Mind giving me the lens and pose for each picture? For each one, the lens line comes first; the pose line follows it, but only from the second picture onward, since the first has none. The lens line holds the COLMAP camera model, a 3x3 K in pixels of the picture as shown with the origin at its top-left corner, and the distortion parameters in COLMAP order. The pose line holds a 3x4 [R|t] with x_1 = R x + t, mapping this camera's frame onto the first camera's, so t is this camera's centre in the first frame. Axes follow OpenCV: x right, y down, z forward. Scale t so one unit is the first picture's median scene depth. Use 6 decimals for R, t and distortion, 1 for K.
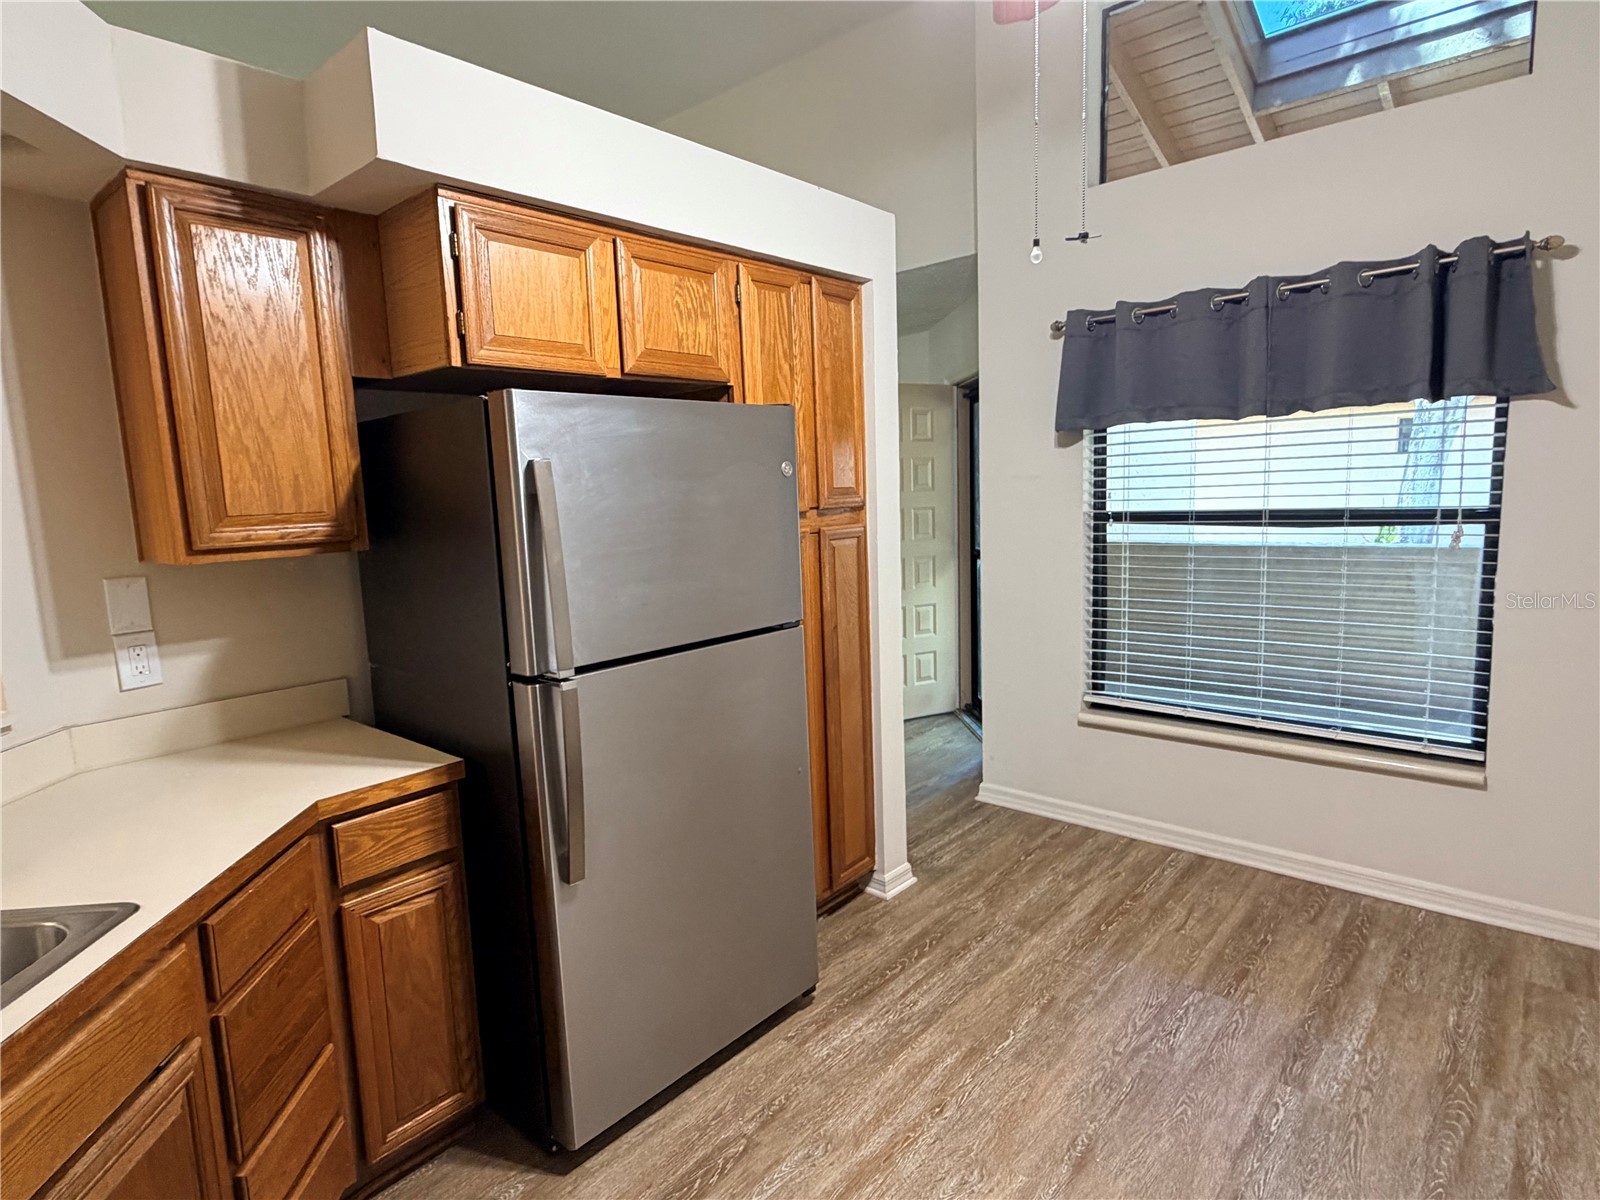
lens RADIAL K [[855.3, 0, 797.6], [0, 855.3, 598.9], [0, 0, 1]] dist [0.002394, 0.000357]
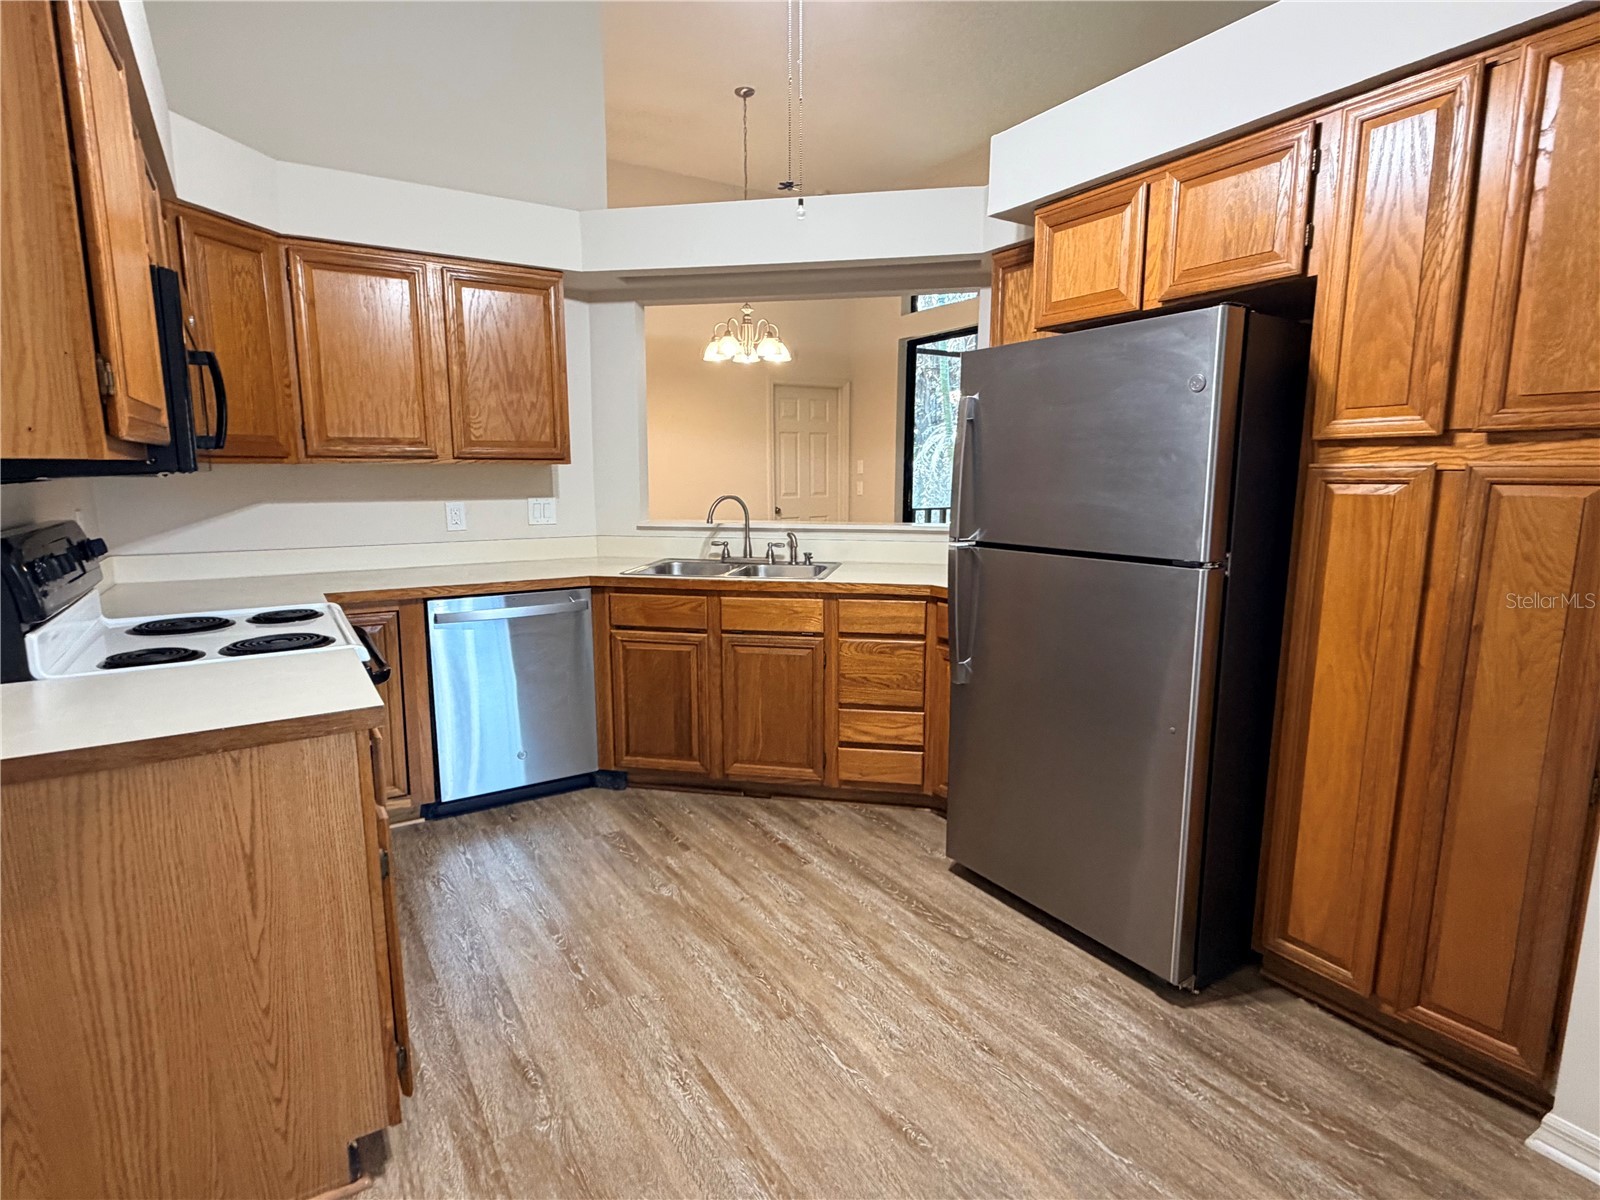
lens RADIAL K [[806.2, 0, 796.4], [0, 806.2, 600.8], [0, 0, 1]] dist [0.000460, -0.000022]
pose [[-0.268404, 0.186271, -0.945126, 0.889477], [-0.111155, 0.968584, 0.222461, -0.072441], [0.956872, 0.164765, -0.239267, 0.825991]]
